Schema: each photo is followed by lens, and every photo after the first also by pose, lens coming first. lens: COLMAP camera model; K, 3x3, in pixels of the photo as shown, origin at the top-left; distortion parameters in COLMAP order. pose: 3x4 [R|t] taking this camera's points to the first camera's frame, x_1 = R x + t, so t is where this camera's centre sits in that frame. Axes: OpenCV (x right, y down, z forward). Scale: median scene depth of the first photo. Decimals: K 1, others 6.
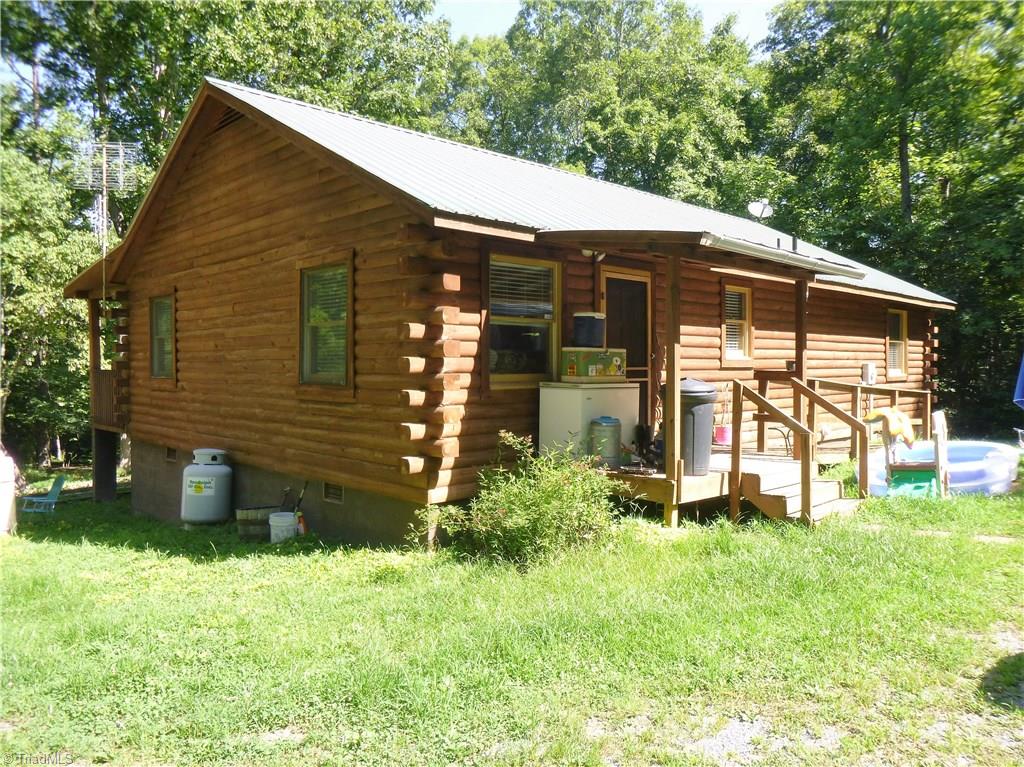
lens RADIAL K [[742.4, 0, 512.0], [0, 742.4, 383.5], [0, 0, 1]] dist [-0.002728, -0.000898]
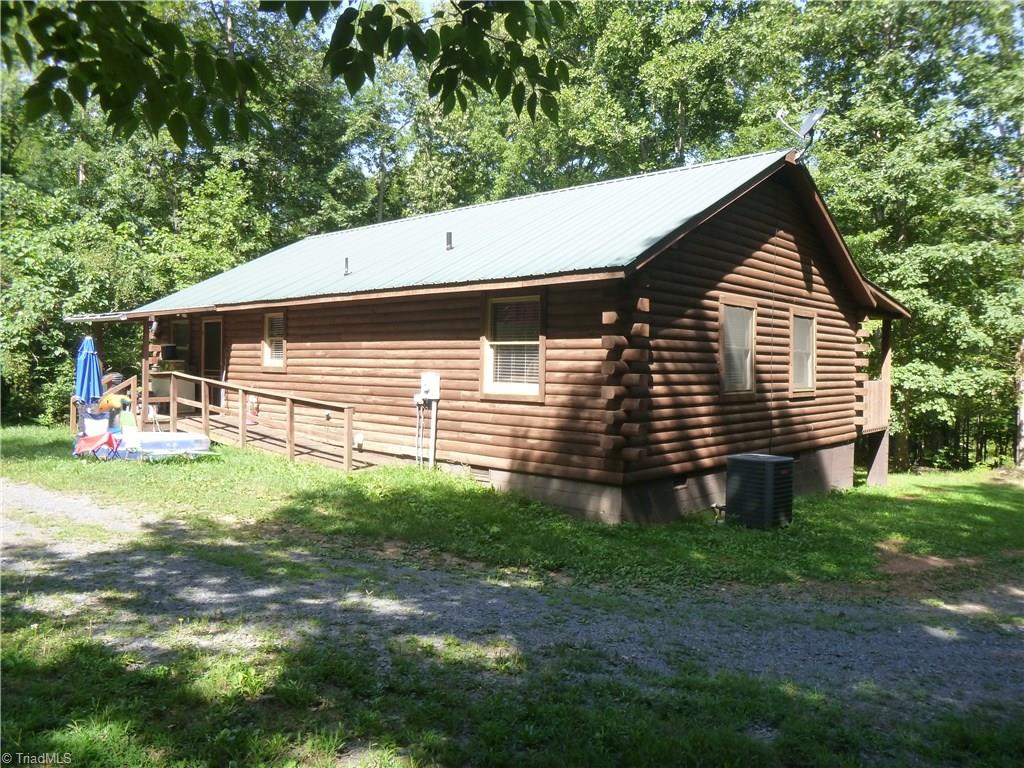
lens RADIAL K [[742.4, 0, 512.0], [0, 742.4, 384.0], [0, 0, 1]] dist [-0.002728, -0.000898]
pose [[0.078394, 0.027746, -0.996536, 1.811125], [-0.040583, 0.998873, 0.024618, -0.052060], [0.996096, 0.038512, 0.079431, 1.395429]]
